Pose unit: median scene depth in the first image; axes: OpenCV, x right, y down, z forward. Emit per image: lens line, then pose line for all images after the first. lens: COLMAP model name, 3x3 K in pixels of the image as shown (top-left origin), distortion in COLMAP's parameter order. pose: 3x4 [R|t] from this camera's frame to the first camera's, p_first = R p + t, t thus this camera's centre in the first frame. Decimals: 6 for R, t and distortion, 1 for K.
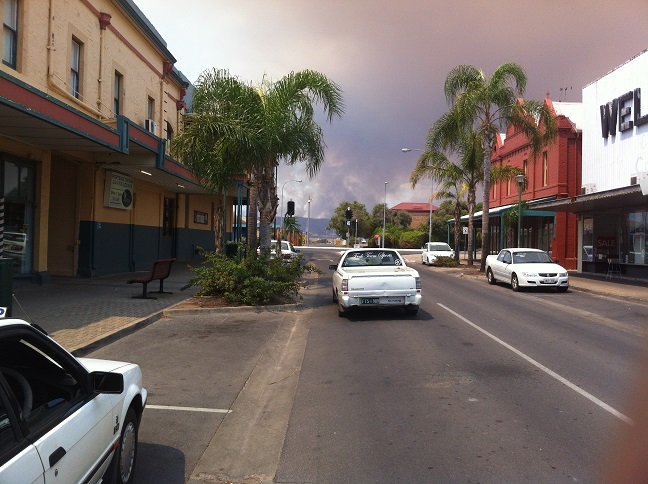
lens RADIAL K [[660.6, 0, 324.0], [0, 660.6, 242.0], [0, 0, 1]] dist [-0.023738, -0.005449]
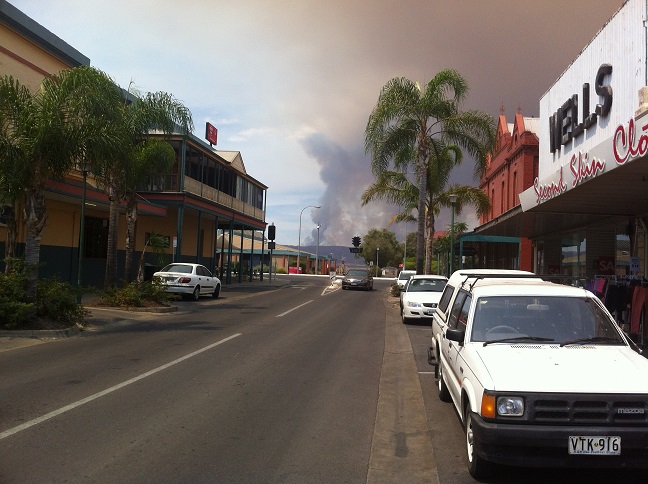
lens RADIAL K [[660.6, 0, 324.0], [0, 660.6, 242.0], [0, 0, 1]] dist [-0.023738, -0.005449]
pose [[0.994470, 0.014574, -0.104004, 0.207937], [-0.019200, 0.998864, -0.043613, 0.005506], [0.103250, 0.045369, 0.993620, 0.089308]]
